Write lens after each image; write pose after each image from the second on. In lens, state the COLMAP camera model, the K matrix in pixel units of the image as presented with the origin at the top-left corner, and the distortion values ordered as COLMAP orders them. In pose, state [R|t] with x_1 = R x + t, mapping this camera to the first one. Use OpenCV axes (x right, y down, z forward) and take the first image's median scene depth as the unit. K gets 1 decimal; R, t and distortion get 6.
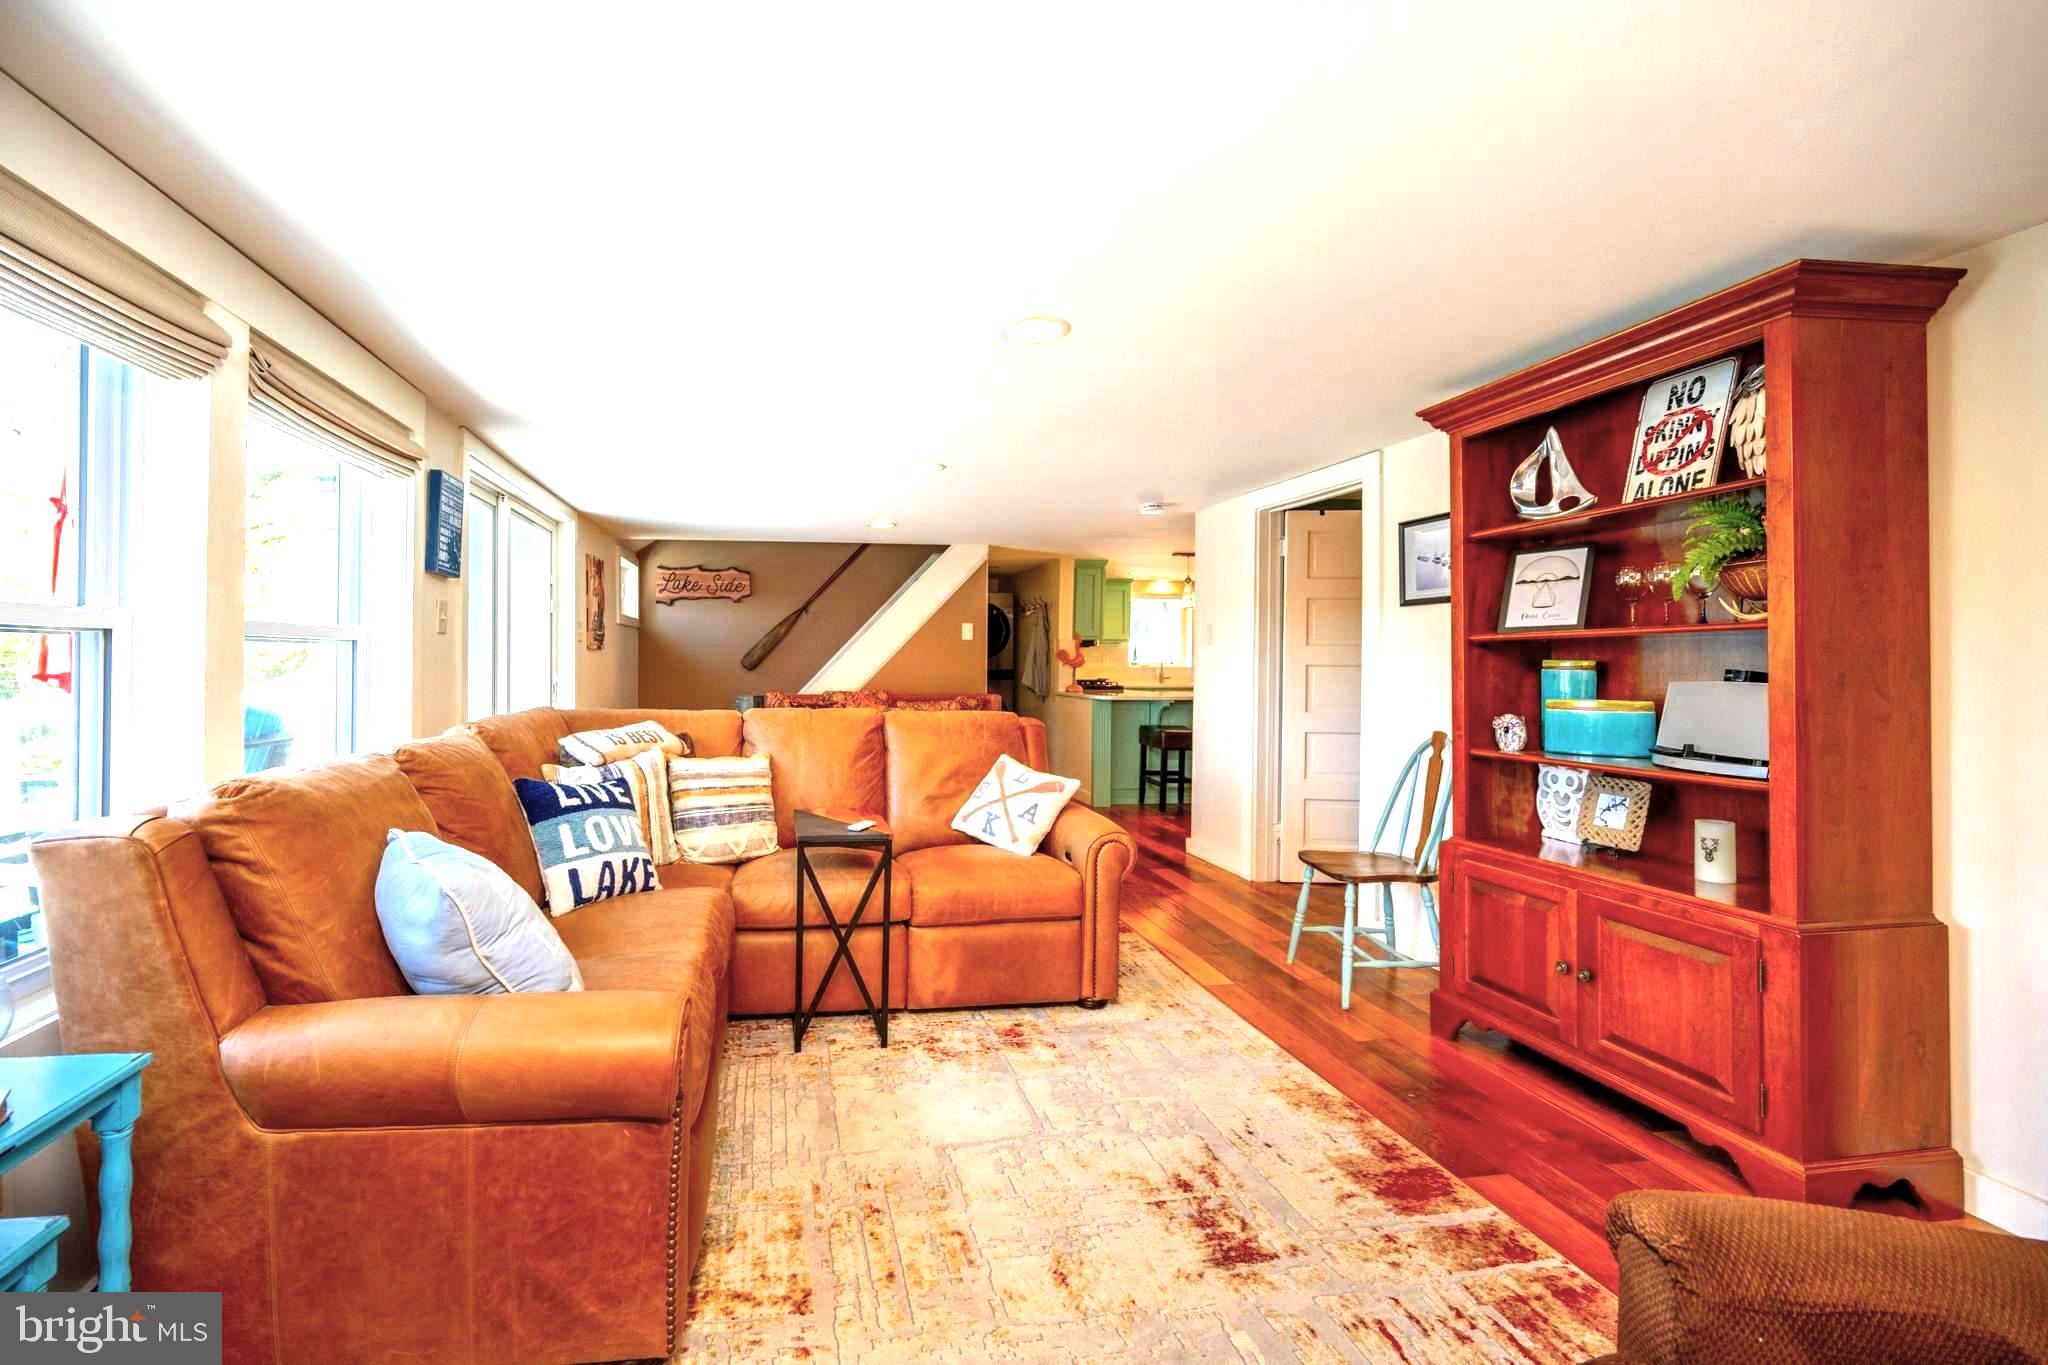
lens RADIAL K [[836.2, 0, 1019.0], [0, 836.2, 662.6], [0, 0, 1]] dist [-0.000386, -0.000054]
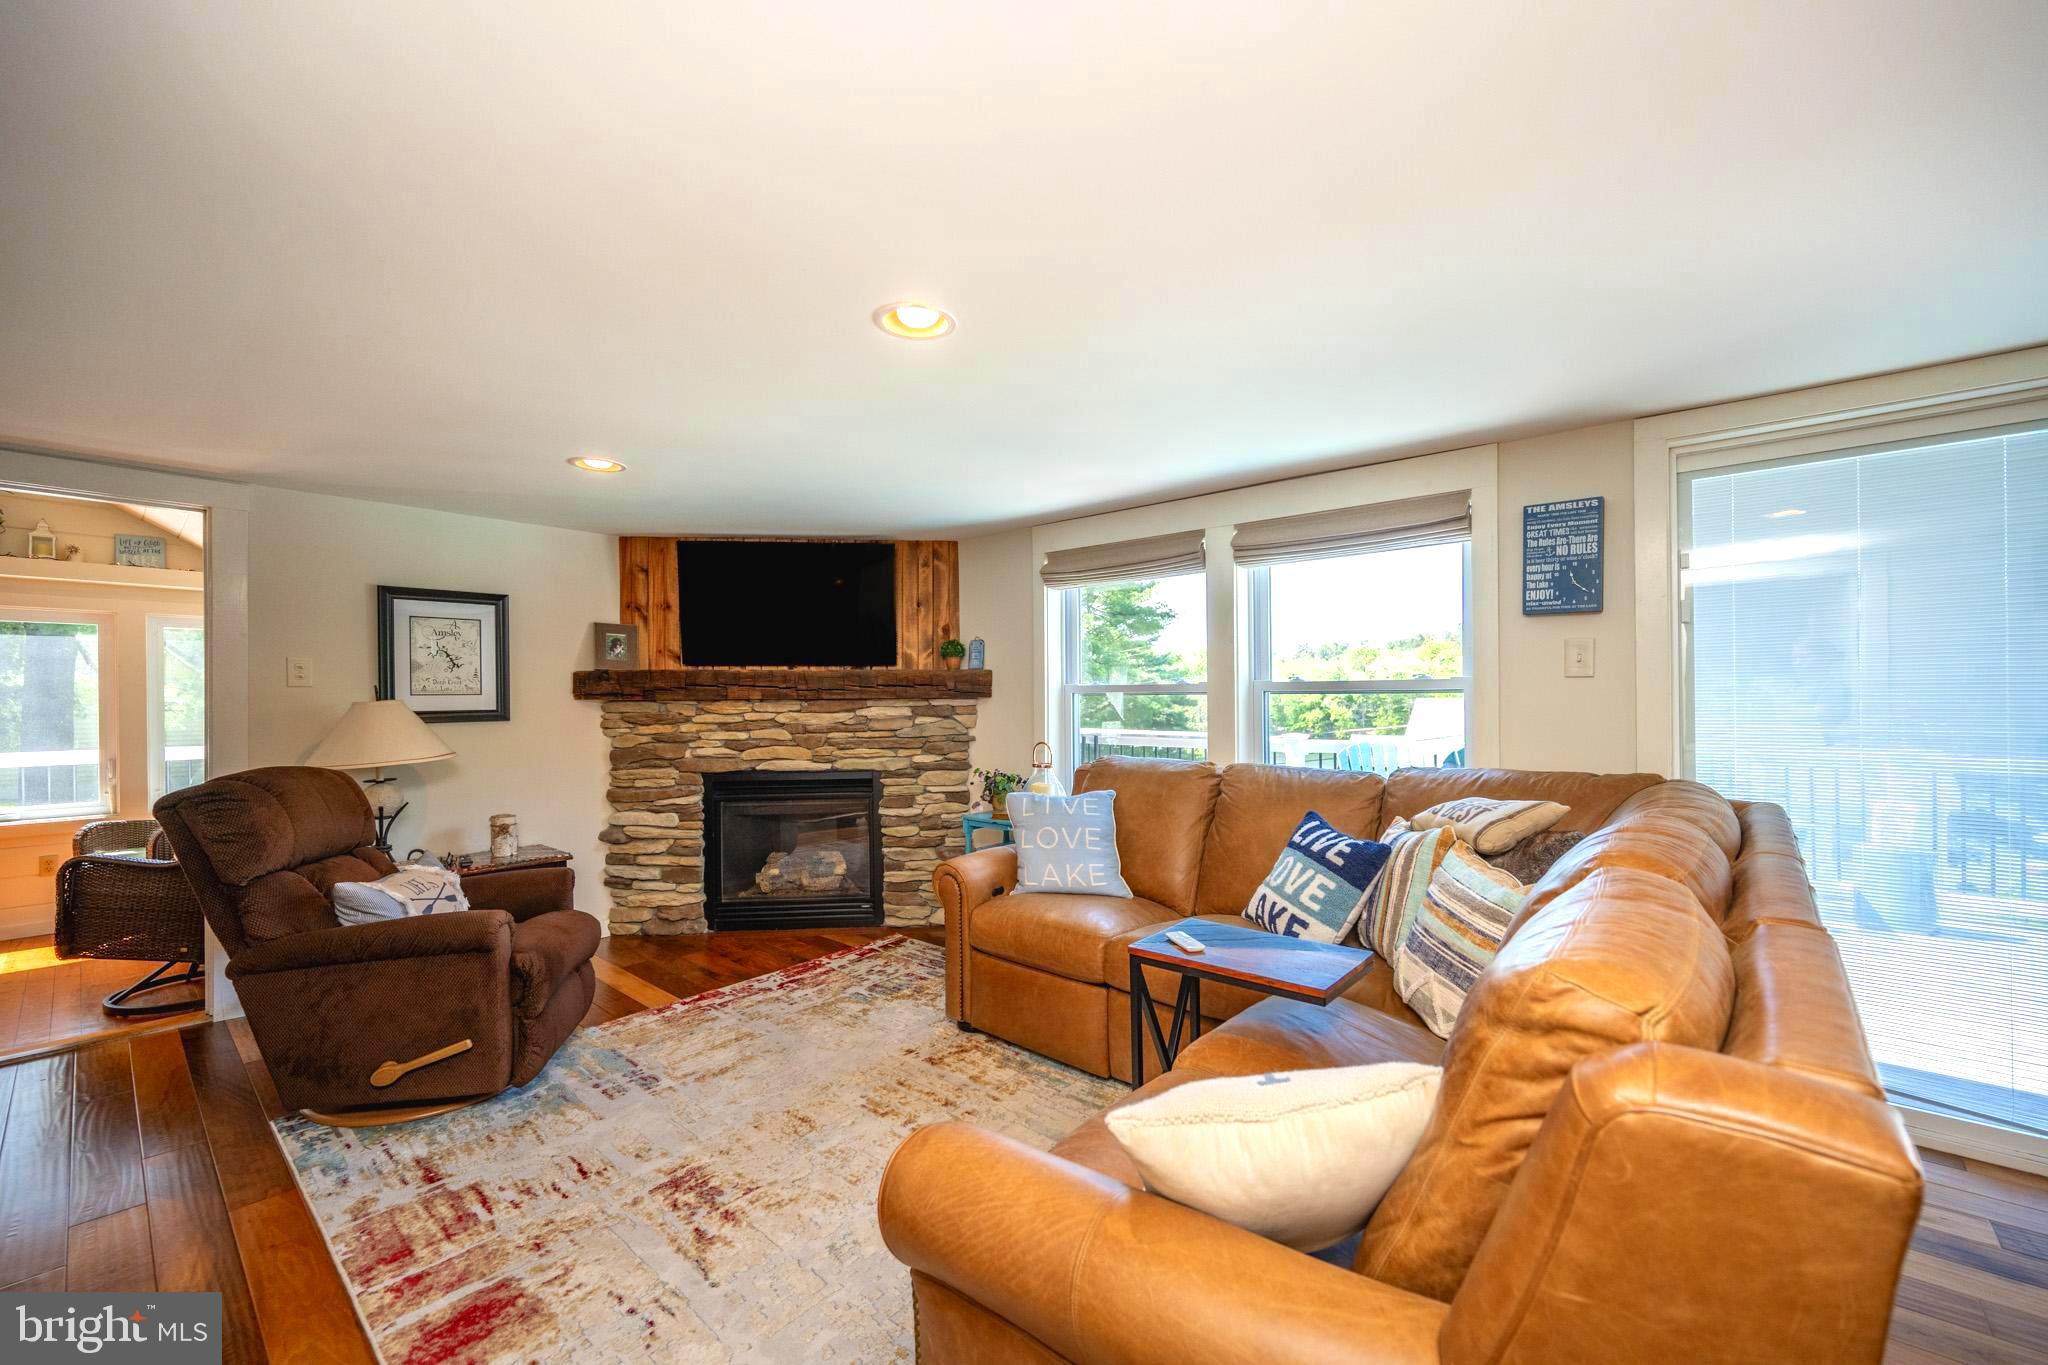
lens RADIAL K [[836.2, 0, 1019.0], [0, 836.2, 662.6], [0, 0, 1]] dist [-0.000386, -0.000054]
pose [[-0.838160, -0.010647, -0.545320, 0.513292], [0.014237, 0.999042, -0.041388, -0.039857], [0.545238, -0.042453, -0.837205, 2.287233]]
